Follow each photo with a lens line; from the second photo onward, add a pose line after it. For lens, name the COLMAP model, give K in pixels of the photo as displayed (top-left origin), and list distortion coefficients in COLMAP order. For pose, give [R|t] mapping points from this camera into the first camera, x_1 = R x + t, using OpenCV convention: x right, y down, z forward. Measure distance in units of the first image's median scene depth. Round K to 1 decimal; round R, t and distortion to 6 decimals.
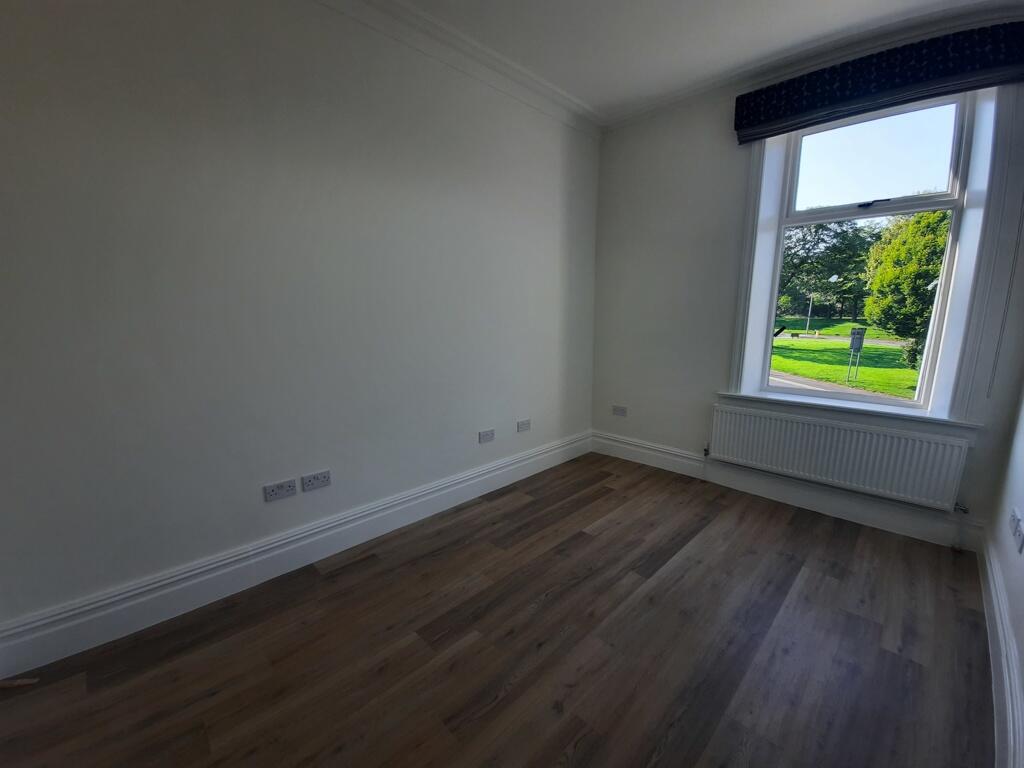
lens RADIAL K [[408.7, 0, 517.3], [0, 408.7, 400.3], [0, 0, 1]] dist [0.000314, -0.010710]
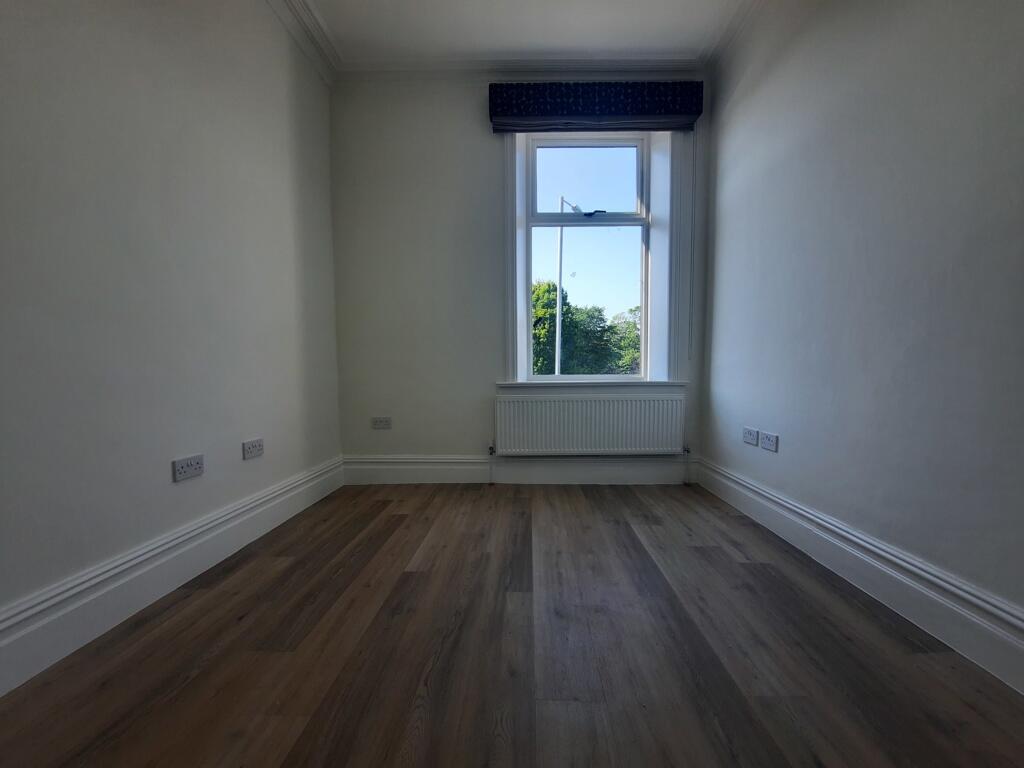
lens RADIAL K [[408.7, 0, 517.3], [0, 408.7, 400.3], [0, 0, 1]] dist [0.000314, -0.010710]
pose [[0.723801, -0.048545, 0.688298, -0.148034], [0.147650, 0.985314, -0.085772, 0.128626], [-0.674026, 0.163709, 0.720339, 0.352440]]
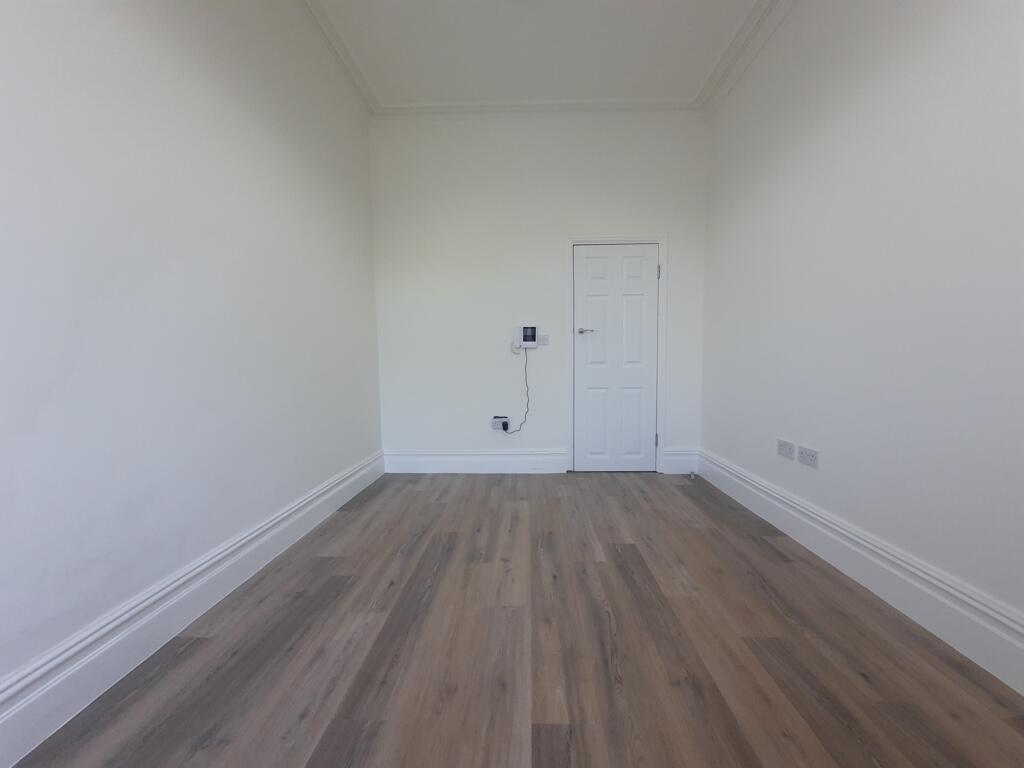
lens RADIAL K [[402.0, 0, 512.0], [0, 402.0, 384.0], [0, 0, 1]] dist [0.000562, -0.009620]
pose [[-0.735058, 0.047159, -0.676362, 0.526505], [-0.128490, 0.969811, 0.207260, -0.056106], [0.665718, 0.239254, -0.706808, 0.992651]]
